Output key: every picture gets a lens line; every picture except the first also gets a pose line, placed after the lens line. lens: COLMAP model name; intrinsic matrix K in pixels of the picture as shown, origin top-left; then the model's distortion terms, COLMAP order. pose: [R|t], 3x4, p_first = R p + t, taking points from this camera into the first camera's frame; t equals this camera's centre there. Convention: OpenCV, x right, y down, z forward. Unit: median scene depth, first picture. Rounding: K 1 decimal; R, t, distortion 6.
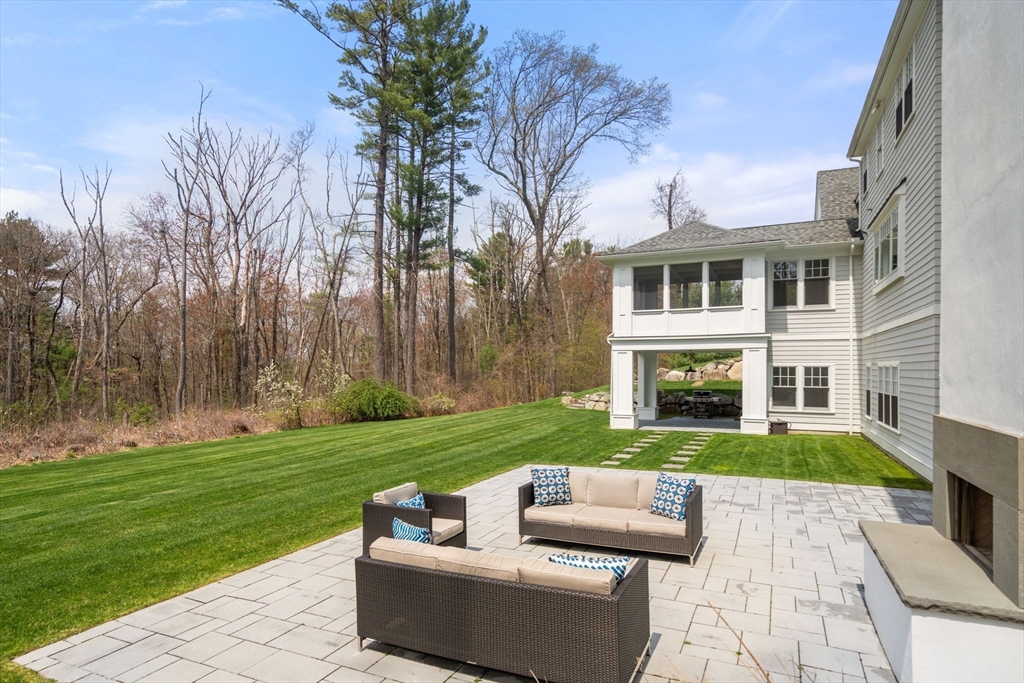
lens RADIAL K [[586.7, 0, 504.0], [0, 586.7, 369.3], [0, 0, 1]] dist [-0.009181, -0.001746]
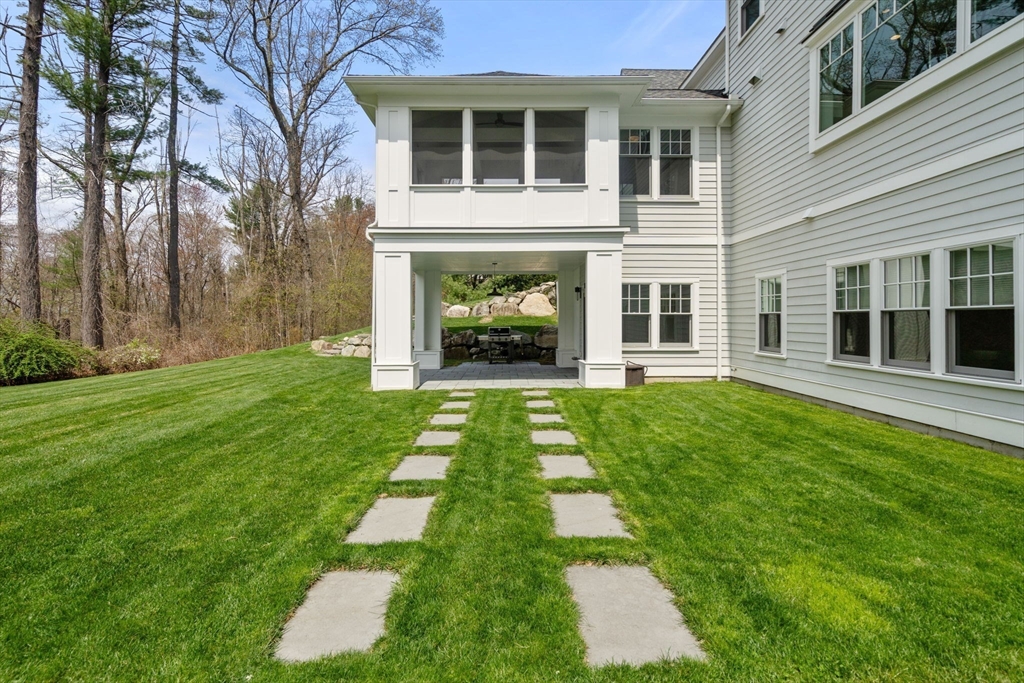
lens RADIAL K [[586.7, 0, 529.8], [0, 586.7, 310.8], [0, 0, 1]] dist [-0.009181, -0.001746]
pose [[0.908745, -0.001780, 0.417347, 0.083980], [0.004441, 0.999976, -0.005405, 0.028810], [-0.417327, 0.006765, 0.908731, 0.422800]]
